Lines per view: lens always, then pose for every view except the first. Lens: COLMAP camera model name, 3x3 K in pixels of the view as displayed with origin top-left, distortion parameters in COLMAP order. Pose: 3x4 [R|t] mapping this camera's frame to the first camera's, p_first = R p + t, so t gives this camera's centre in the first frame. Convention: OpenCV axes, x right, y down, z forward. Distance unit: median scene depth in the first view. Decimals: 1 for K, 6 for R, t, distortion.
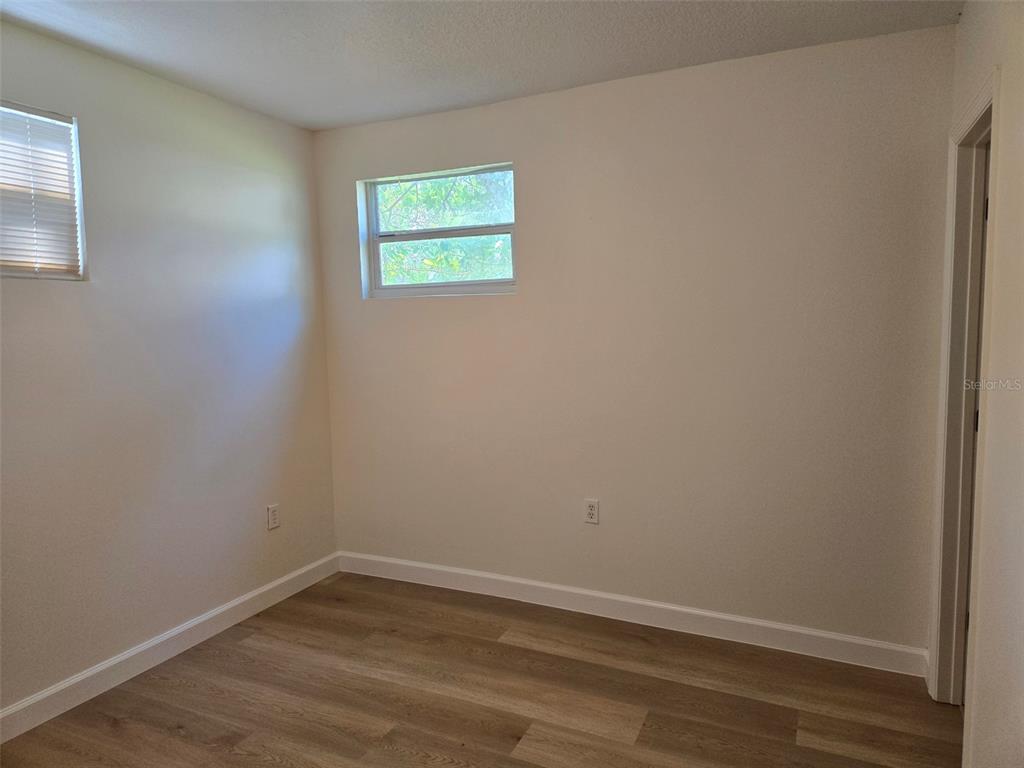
lens RADIAL K [[683.1, 0, 516.6], [0, 683.1, 383.7], [0, 0, 1]] dist [0.079665, -0.071679]
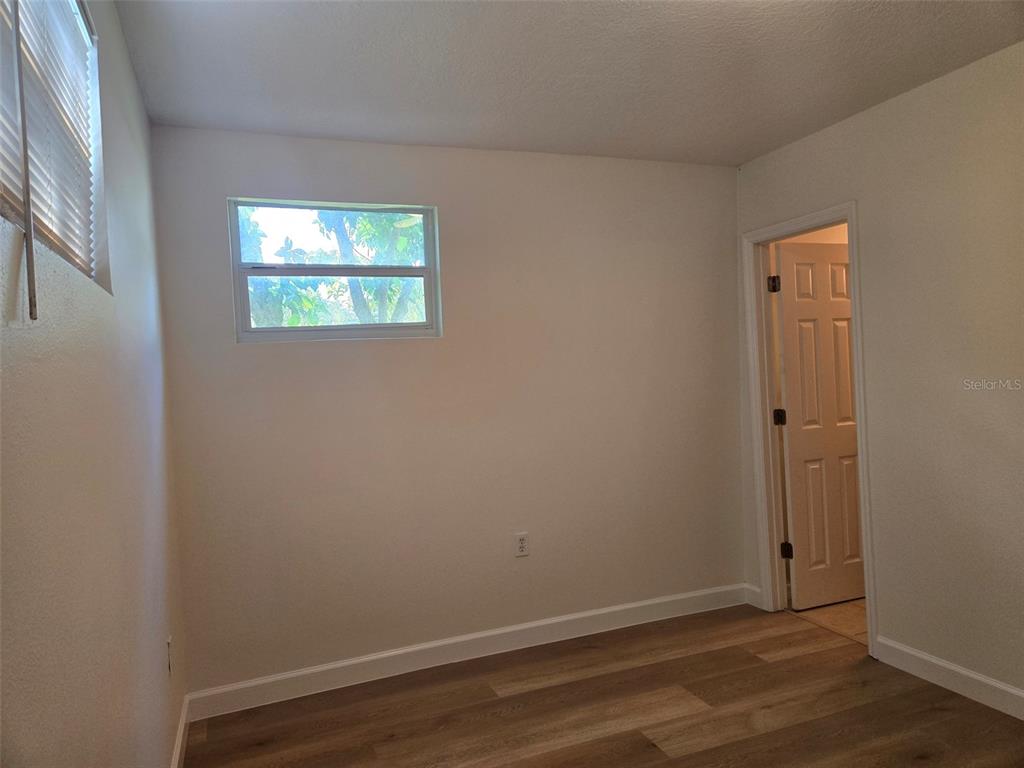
lens RADIAL K [[683.1, 0, 516.7], [0, 683.1, 382.3], [0, 0, 1]] dist [0.079665, -0.071679]
pose [[0.686547, -0.030516, 0.726445, -0.645990], [0.111249, 0.991763, -0.063478, 0.006722], [-0.718524, 0.124397, 0.684287, 0.261753]]
